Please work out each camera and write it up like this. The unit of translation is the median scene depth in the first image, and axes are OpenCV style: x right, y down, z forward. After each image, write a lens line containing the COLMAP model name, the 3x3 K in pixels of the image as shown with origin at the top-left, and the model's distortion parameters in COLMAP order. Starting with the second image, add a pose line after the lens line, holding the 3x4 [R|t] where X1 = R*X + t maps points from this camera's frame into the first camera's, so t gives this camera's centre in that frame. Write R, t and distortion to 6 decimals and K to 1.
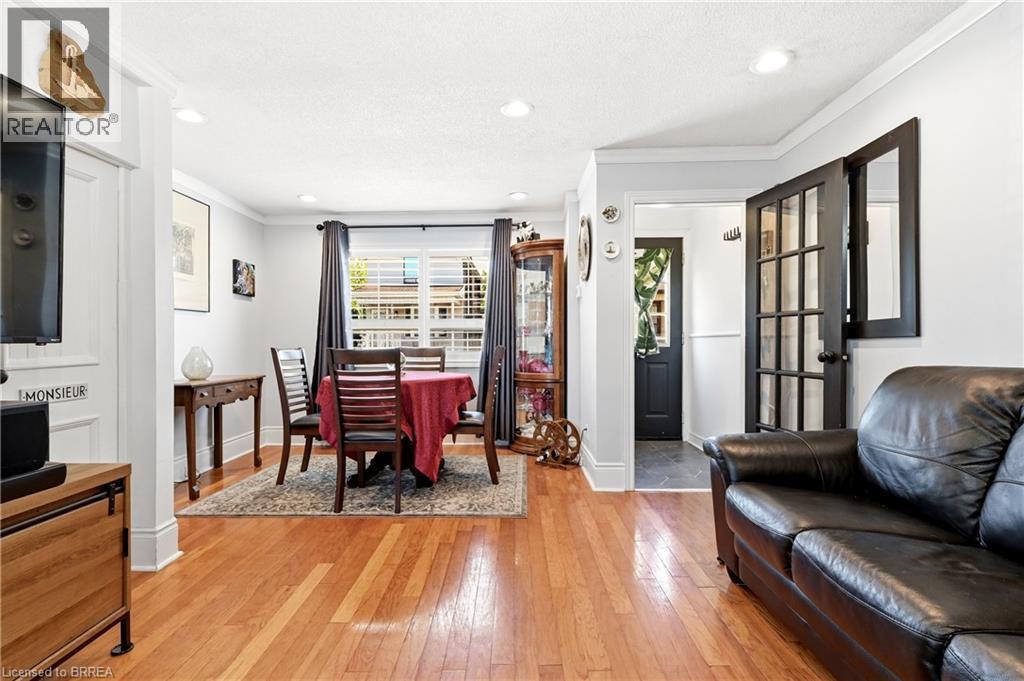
lens RADIAL K [[474.1, 0, 501.4], [0, 474.1, 348.0], [0, 0, 1]] dist [0.003458, 0.000364]
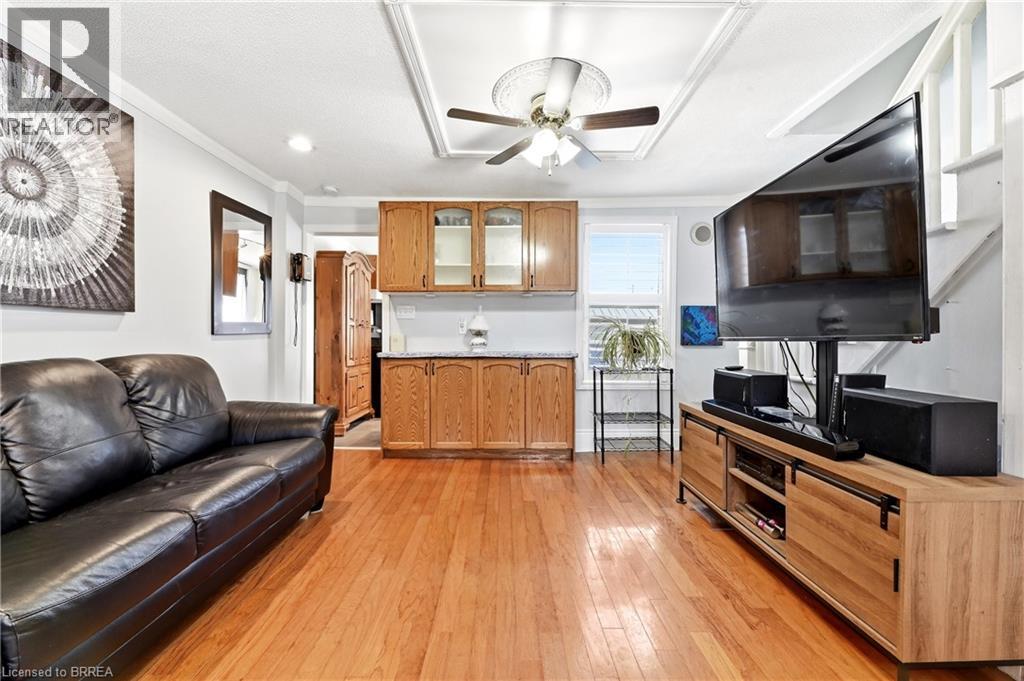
lens RADIAL K [[416.2, 0, 524.1], [0, 416.2, 343.4], [0, 0, 1]] dist [0.007042, -0.006089]
pose [[-0.999243, 0.001103, -0.038874, -0.046060], [0.000703, 0.999947, 0.010284, -0.006528], [0.038884, 0.010249, -0.999191, 0.814663]]
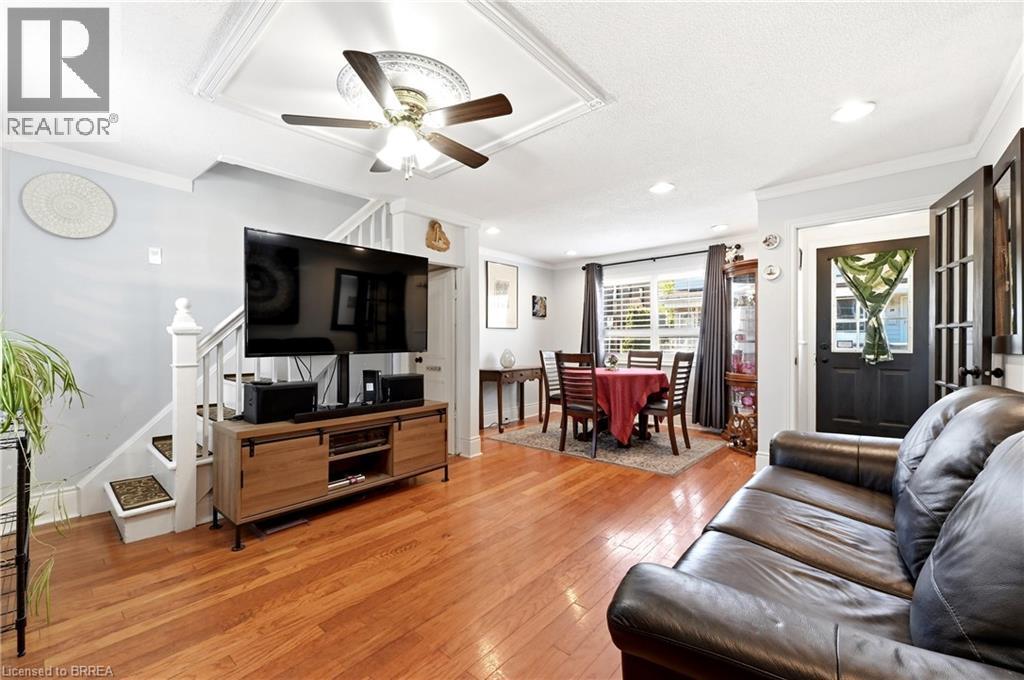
lens RADIAL K [[416.2, 0, 524.1], [0, 416.2, 342.9], [0, 0, 1]] dist [0.007042, -0.006089]
pose [[0.782426, 0.005013, -0.622723, 0.384897], [-0.005841, 0.999983, 0.000711, -0.027447], [0.622716, 0.003081, 0.782442, -0.185521]]
